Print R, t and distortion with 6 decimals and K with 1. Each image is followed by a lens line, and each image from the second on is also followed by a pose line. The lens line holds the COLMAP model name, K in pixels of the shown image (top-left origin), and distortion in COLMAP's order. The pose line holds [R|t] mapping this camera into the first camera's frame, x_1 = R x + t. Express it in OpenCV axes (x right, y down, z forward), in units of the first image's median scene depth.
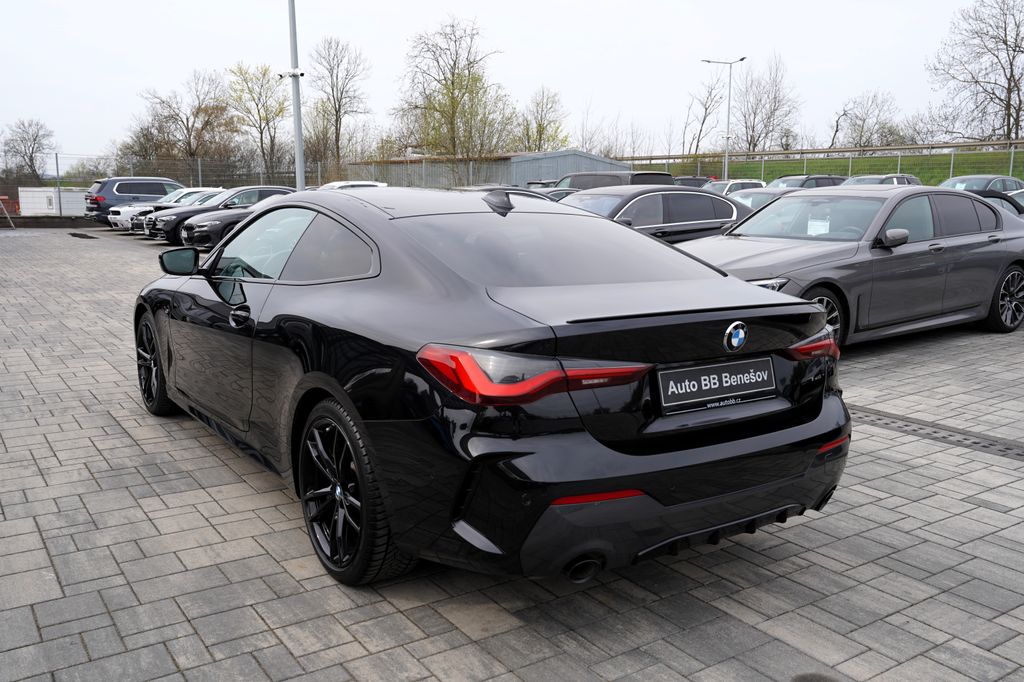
lens RADIAL K [[869.6, 0, 508.9], [0, 869.6, 338.8], [0, 0, 1]] dist [-0.046350, 0.102473]
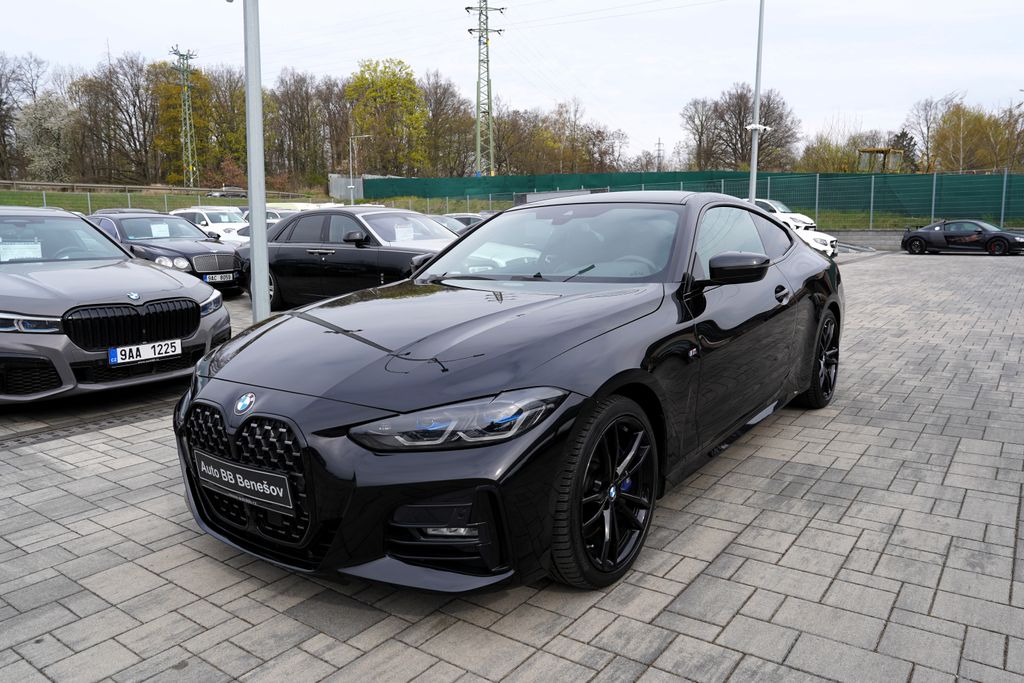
lens RADIAL K [[727.6, 0, 517.0], [0, 727.6, 337.4], [0, 0, 1]] dist [-0.101831, 0.095542]
pose [[-0.326117, -0.147343, 0.933776, -1.236620], [0.164856, 0.963778, 0.209653, -0.261598], [-0.930844, 0.222310, -0.290014, 1.797005]]
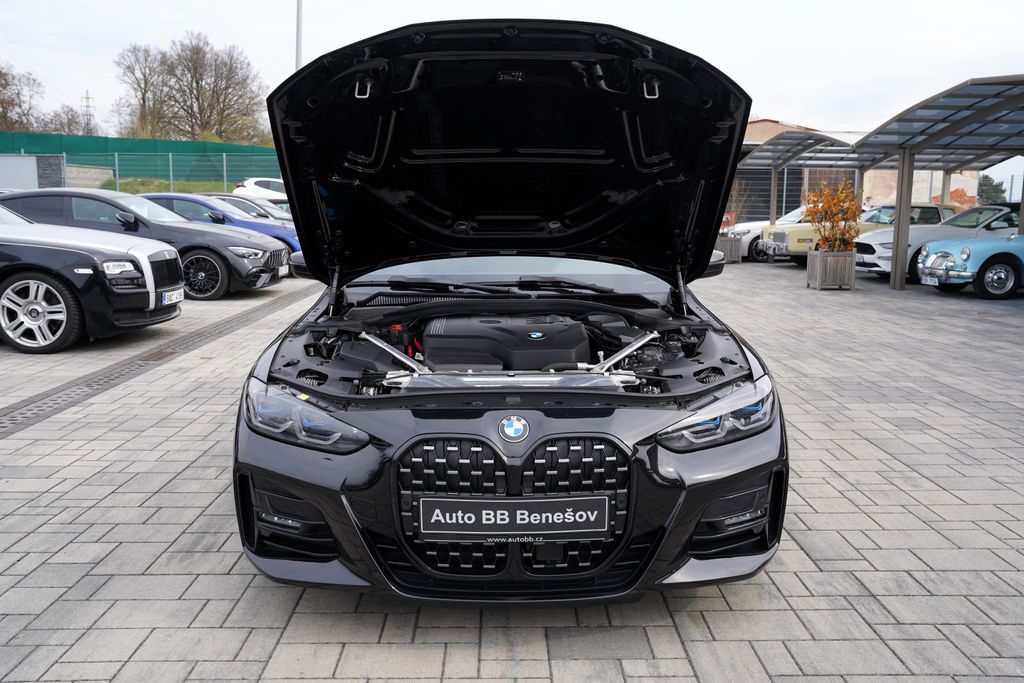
lens RADIAL K [[869.6, 0, 508.9], [0, 869.6, 339.3], [0, 0, 1]] dist [-0.046350, 0.102473]
pose [[-0.827778, -0.104214, 0.551292, -0.926287], [0.068273, 0.956586, 0.283342, -0.369049], [-0.556886, 0.272183, -0.784726, 2.368036]]
